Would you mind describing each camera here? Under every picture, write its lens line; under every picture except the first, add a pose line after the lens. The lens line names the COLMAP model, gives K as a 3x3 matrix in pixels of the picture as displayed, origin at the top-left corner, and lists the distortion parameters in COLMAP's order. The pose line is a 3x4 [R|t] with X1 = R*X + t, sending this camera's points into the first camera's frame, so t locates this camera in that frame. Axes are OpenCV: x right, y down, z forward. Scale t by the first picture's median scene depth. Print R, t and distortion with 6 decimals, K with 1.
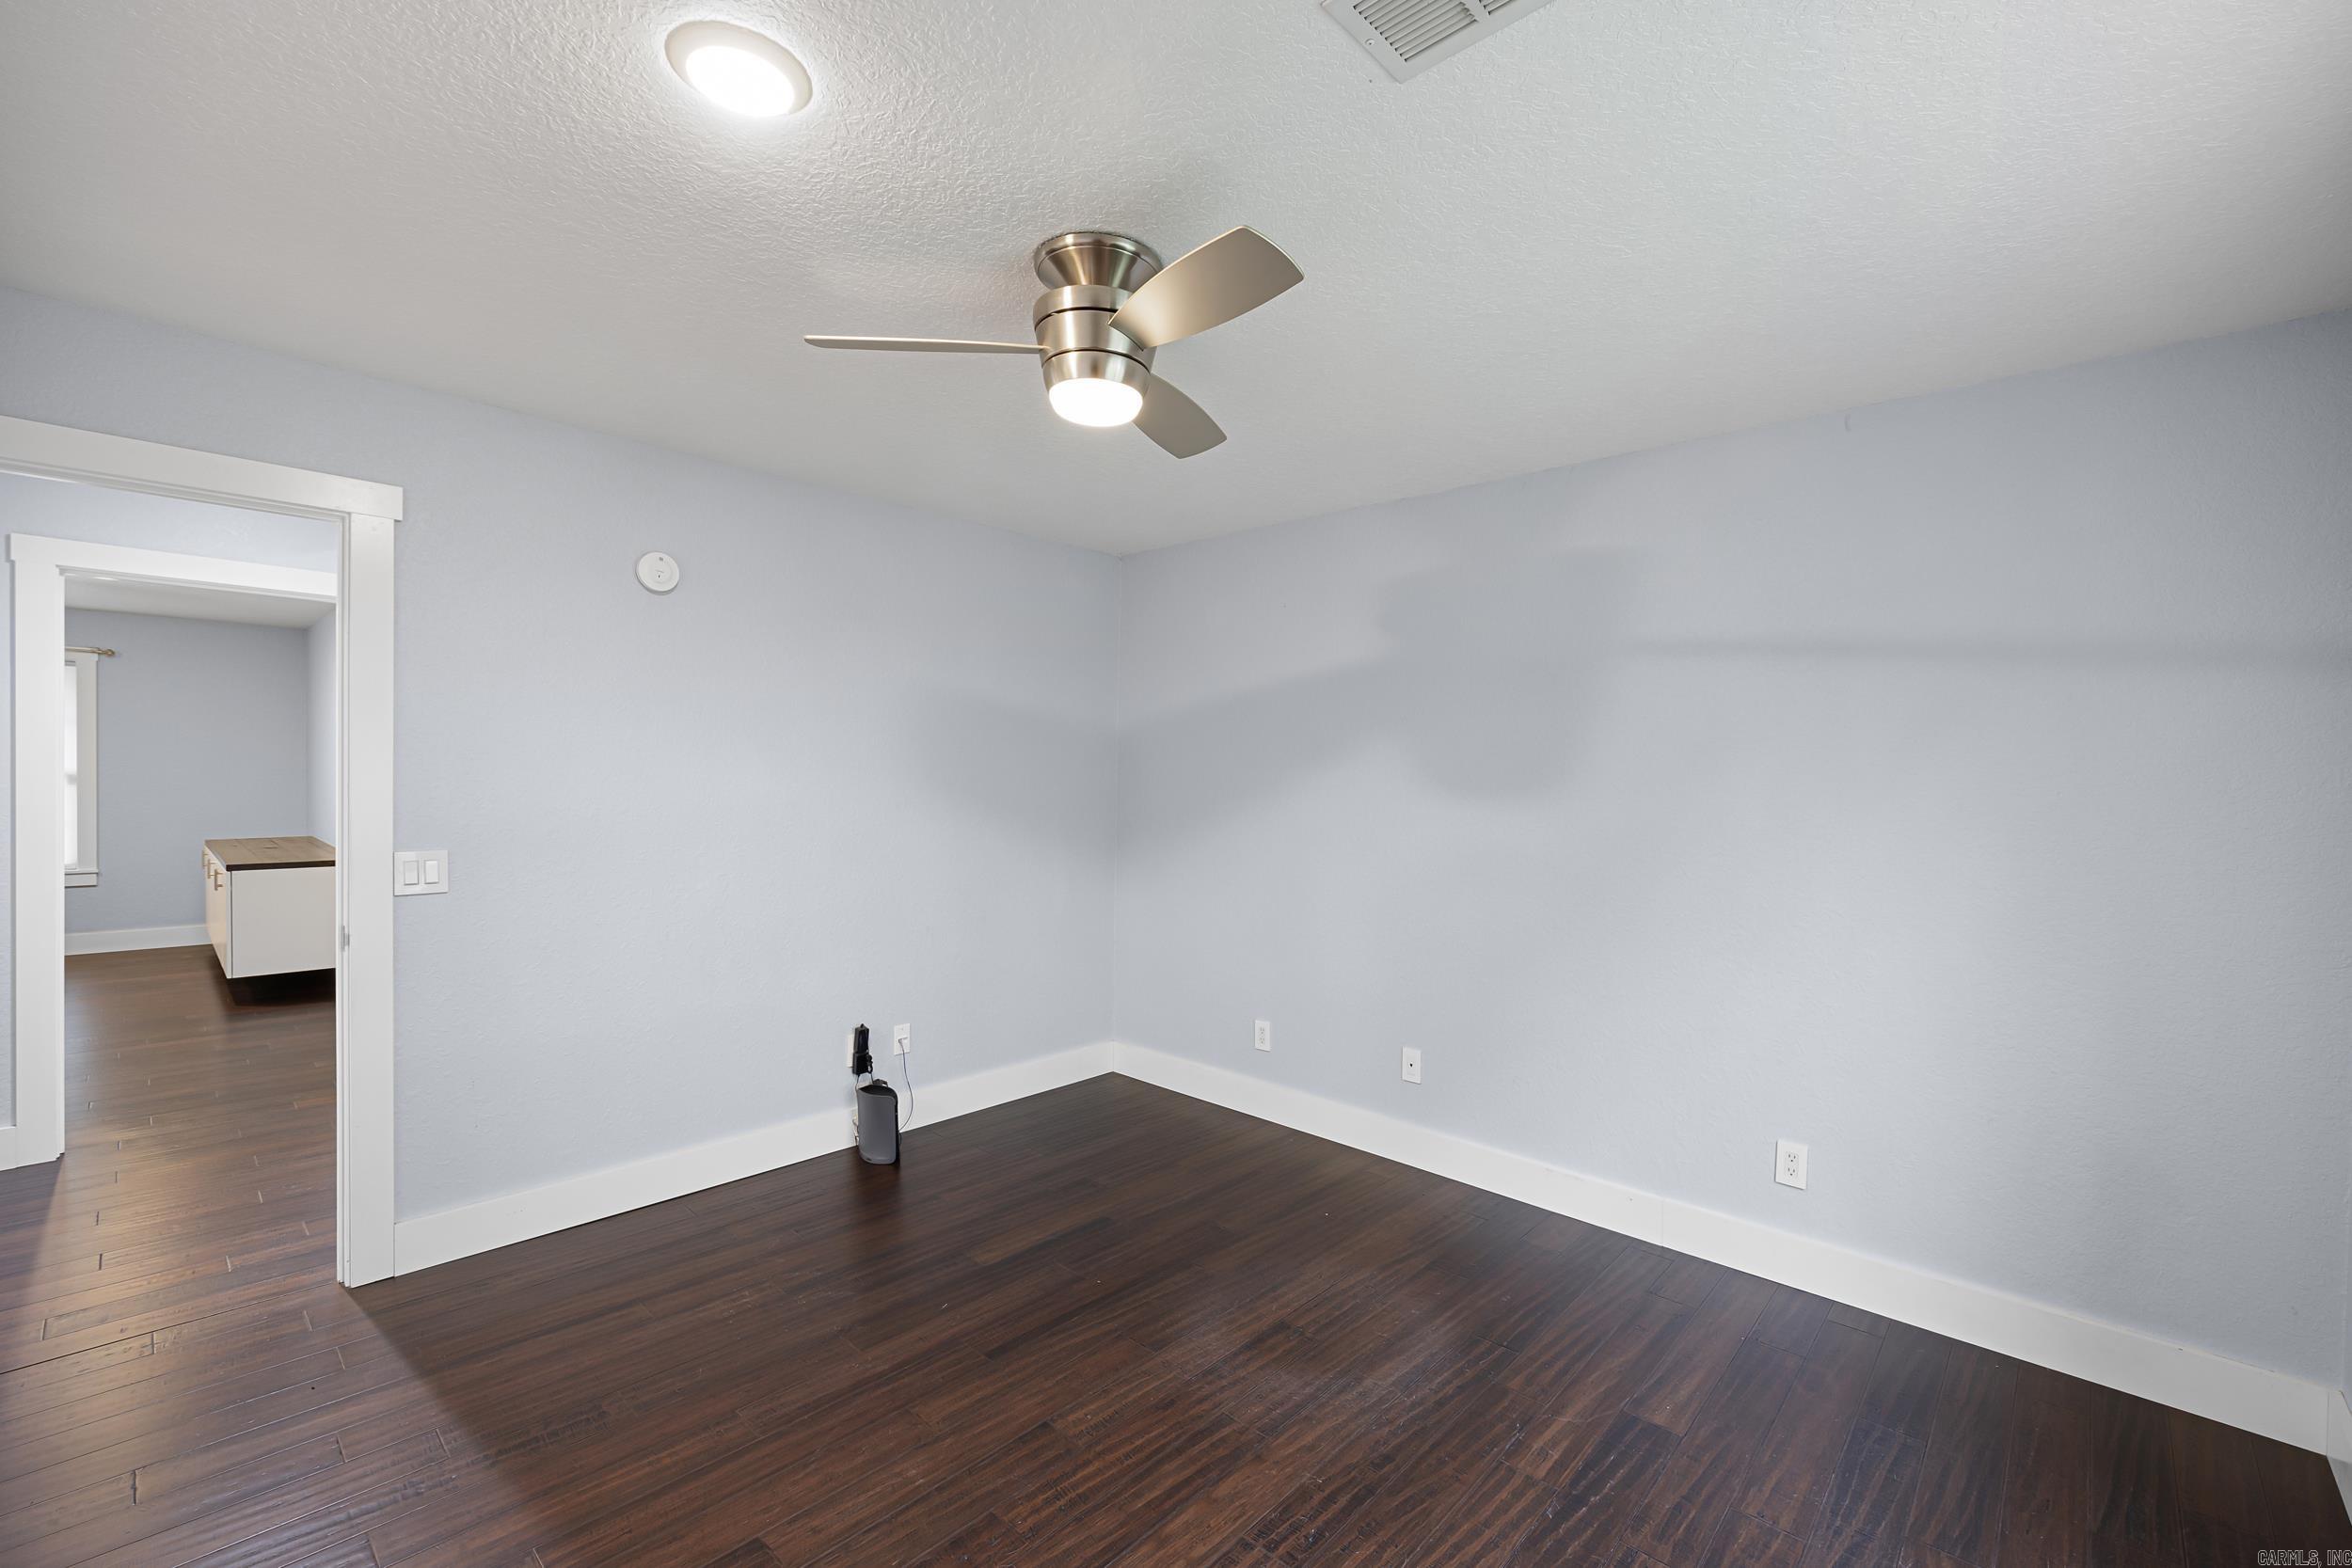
lens RADIAL K [[973.4, 0, 1176.0], [0, 973.4, 784.0], [0, 0, 1]] dist [0.000189, 0.000004]
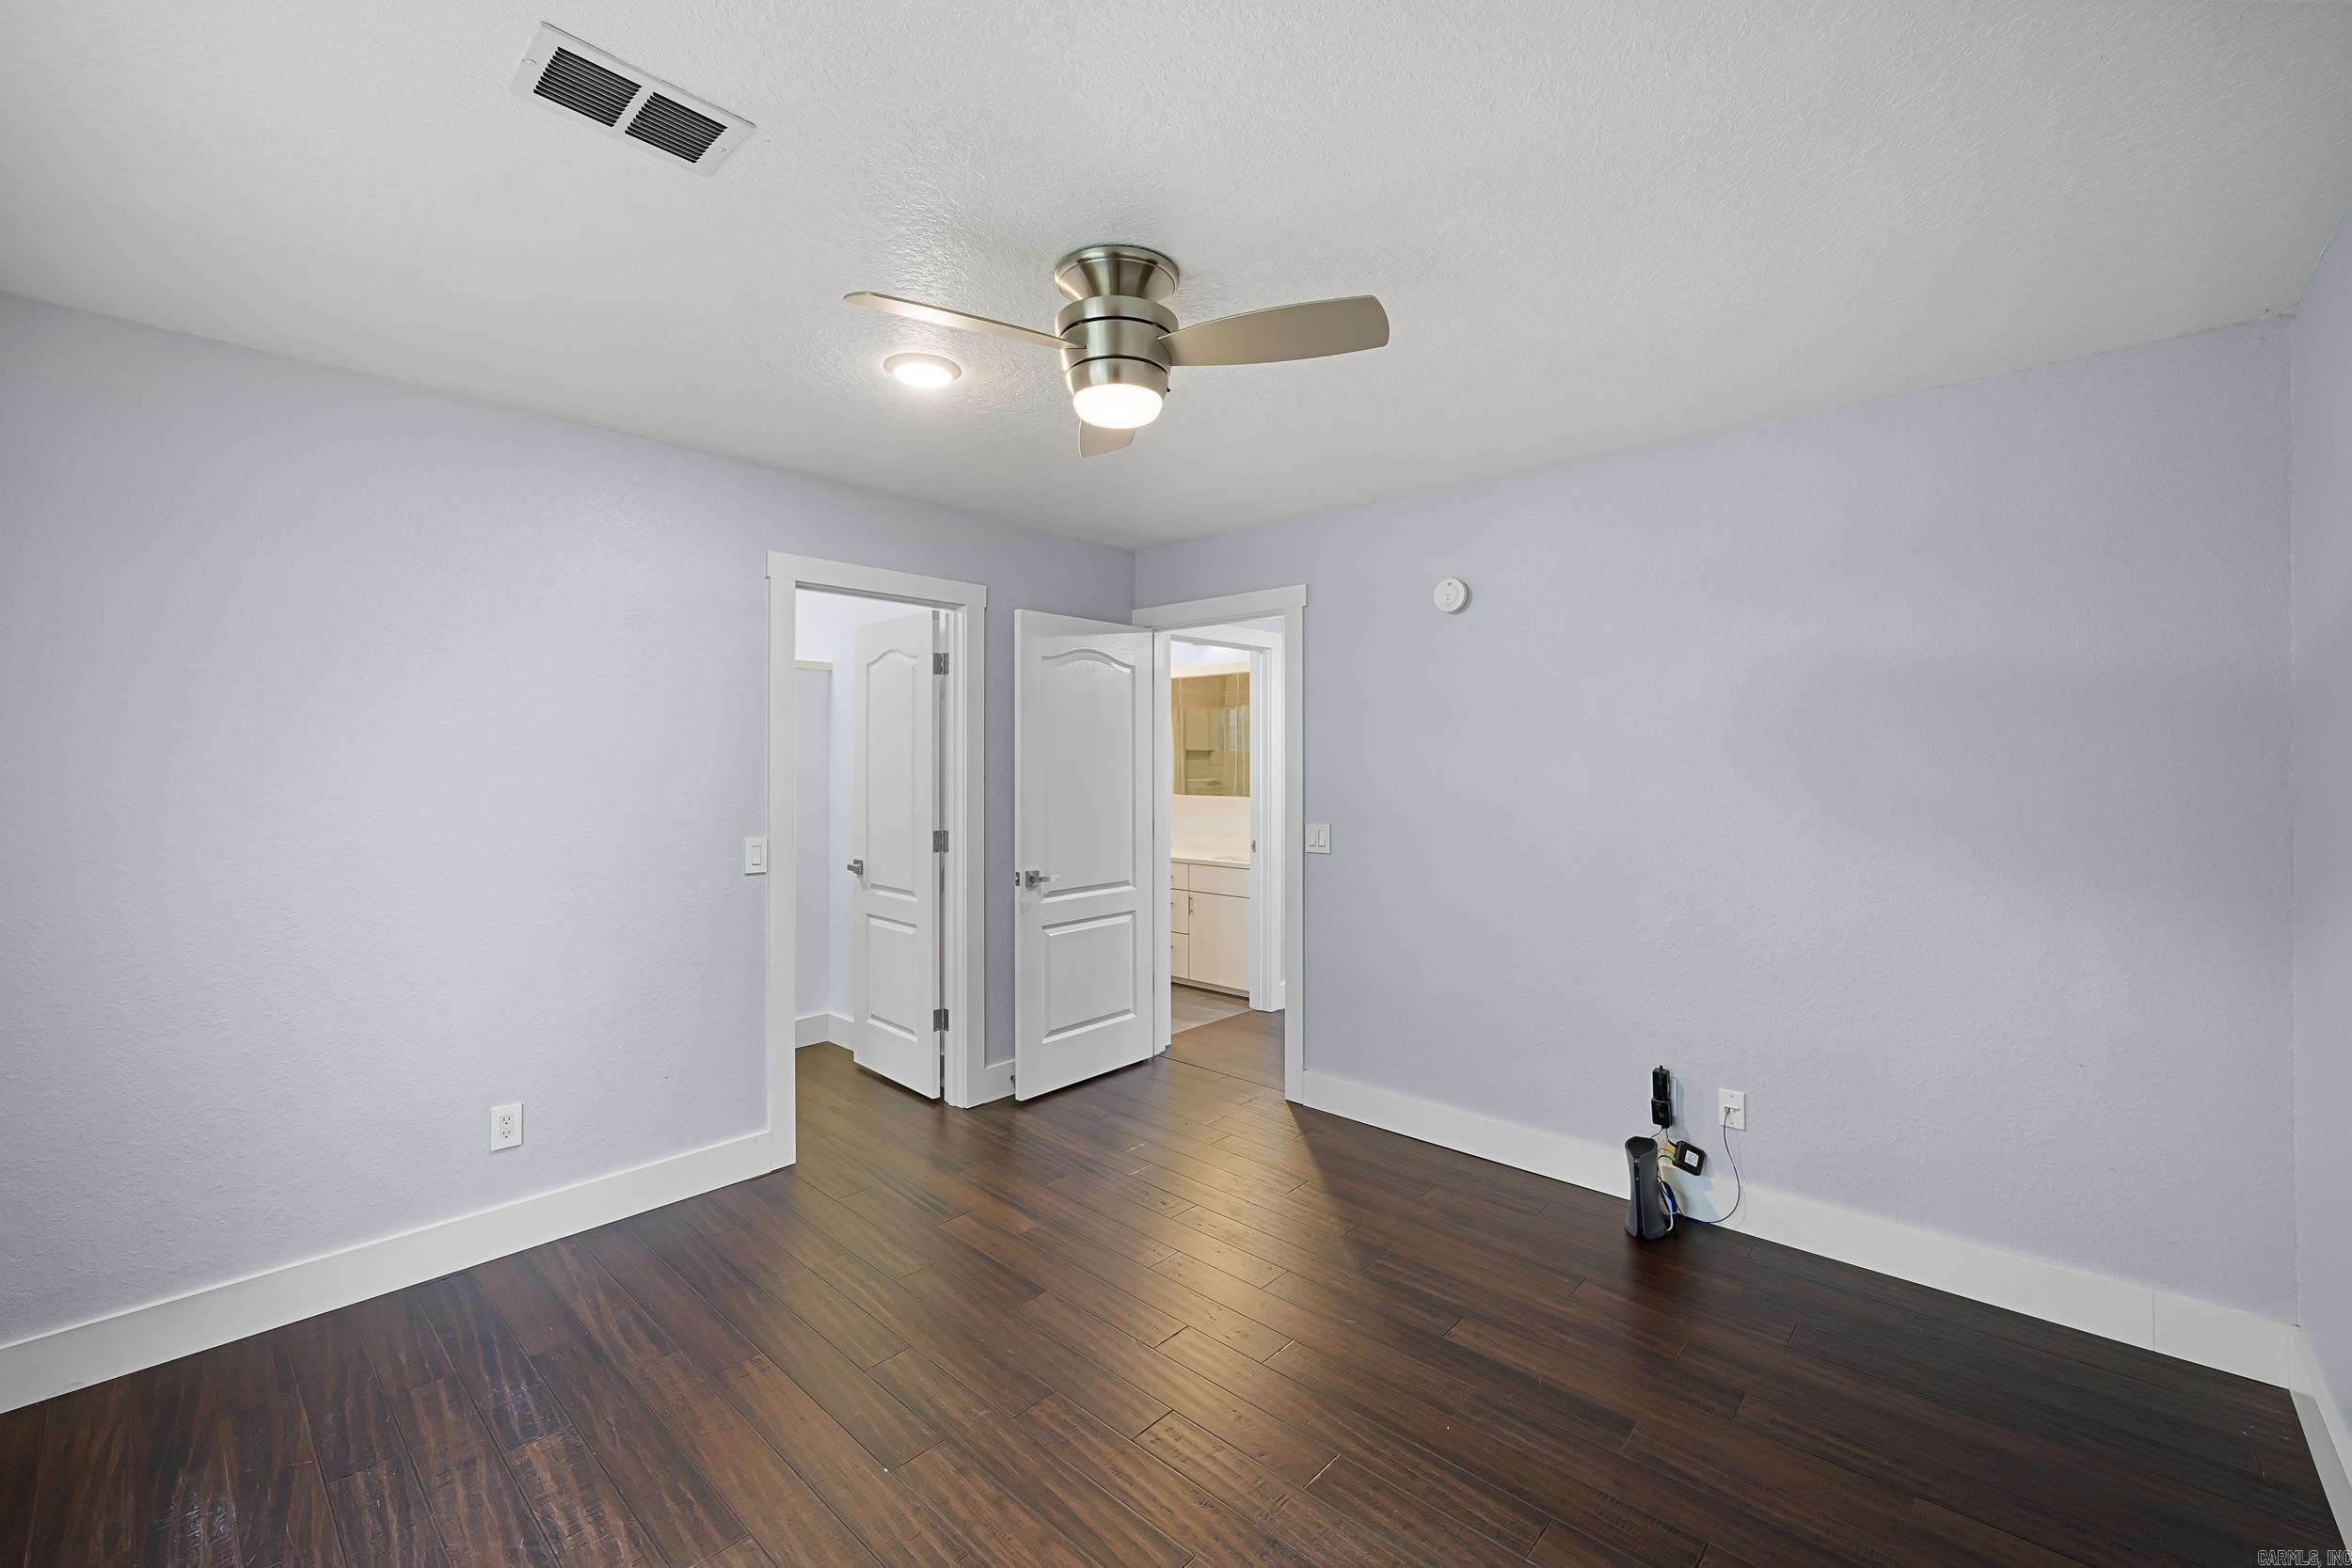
lens RADIAL K [[945.8, 0, 1180.8], [0, 945.8, 754.8], [0, 0, 1]] dist [-0.001069, -0.000061]
pose [[0.036767, -0.026290, -0.998978, 0.753566], [-0.009627, 0.999598, -0.026661, 0.004371], [0.999278, 0.010597, 0.036499, 0.848527]]
